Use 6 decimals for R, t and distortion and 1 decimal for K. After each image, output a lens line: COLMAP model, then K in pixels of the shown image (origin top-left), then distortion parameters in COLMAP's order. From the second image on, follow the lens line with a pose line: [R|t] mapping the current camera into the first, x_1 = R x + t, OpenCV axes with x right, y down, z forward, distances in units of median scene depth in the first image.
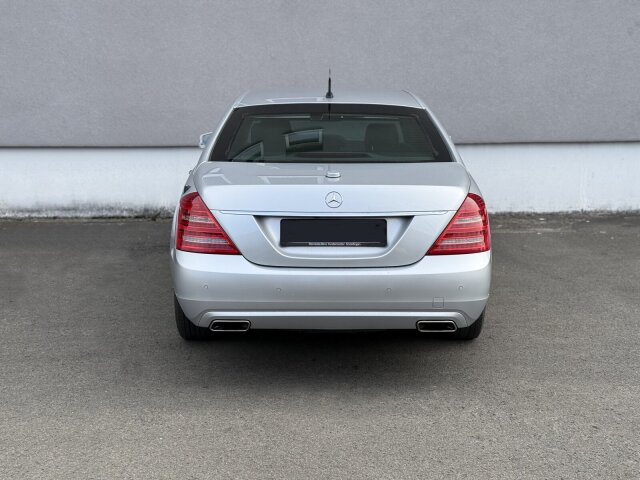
lens RADIAL K [[895.0, 0, 320.0], [0, 895.0, 240.0], [0, 0, 1]] dist [0.246951, -0.556724]
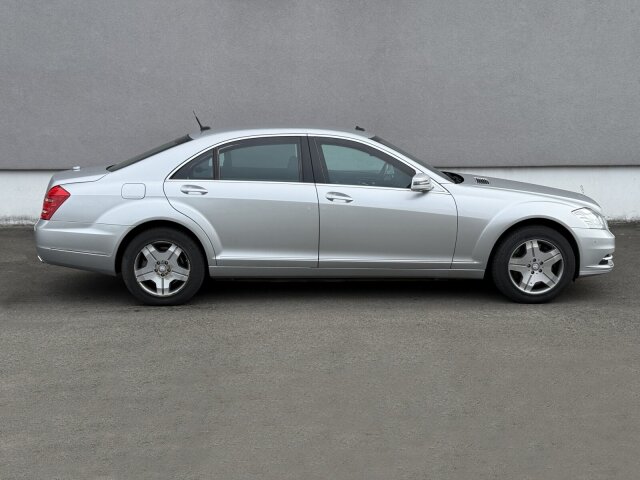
lens RADIAL K [[901.9, 0, 326.2], [0, 901.9, 241.3], [0, 0, 1]] dist [0.243193, -0.507292]
pose [[0.999908, 0.002170, 0.013357, -0.119196], [-0.001695, 0.999367, -0.035528, 0.045365], [-0.013425, 0.035503, 0.999279, -0.281300]]
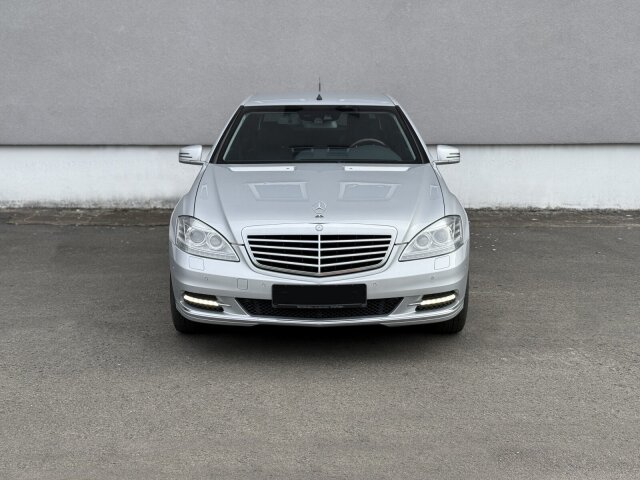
lens RADIAL K [[895.0, 0, 320.0], [0, 895.0, 240.0], [0, 0, 1]] dist [0.246951, -0.556724]
pose [[0.998705, 0.014127, -0.048871, -0.064716], [-0.014252, 0.999896, -0.002201, 0.013152], [0.048835, 0.002894, 0.998803, -0.089063]]
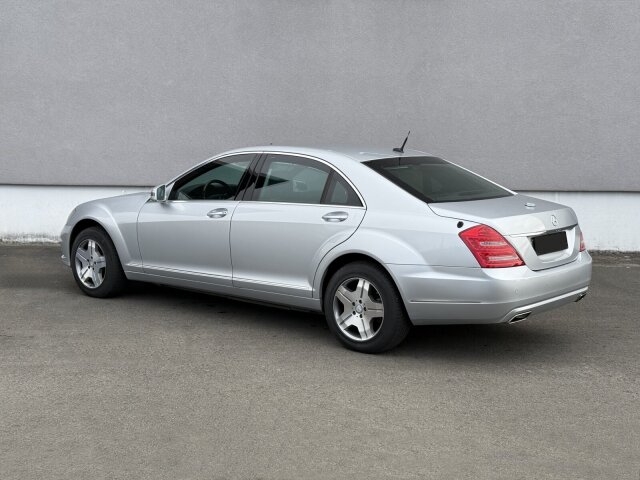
lens RADIAL K [[889.7, 0, 326.9], [0, 889.7, 243.1], [0, 0, 1]] dist [0.238085, -0.478638]
pose [[0.999035, 0.024751, -0.036282, -0.100663], [-0.026402, 0.998604, -0.045758, 0.023416], [0.035099, 0.046671, 0.998293, -0.186092]]
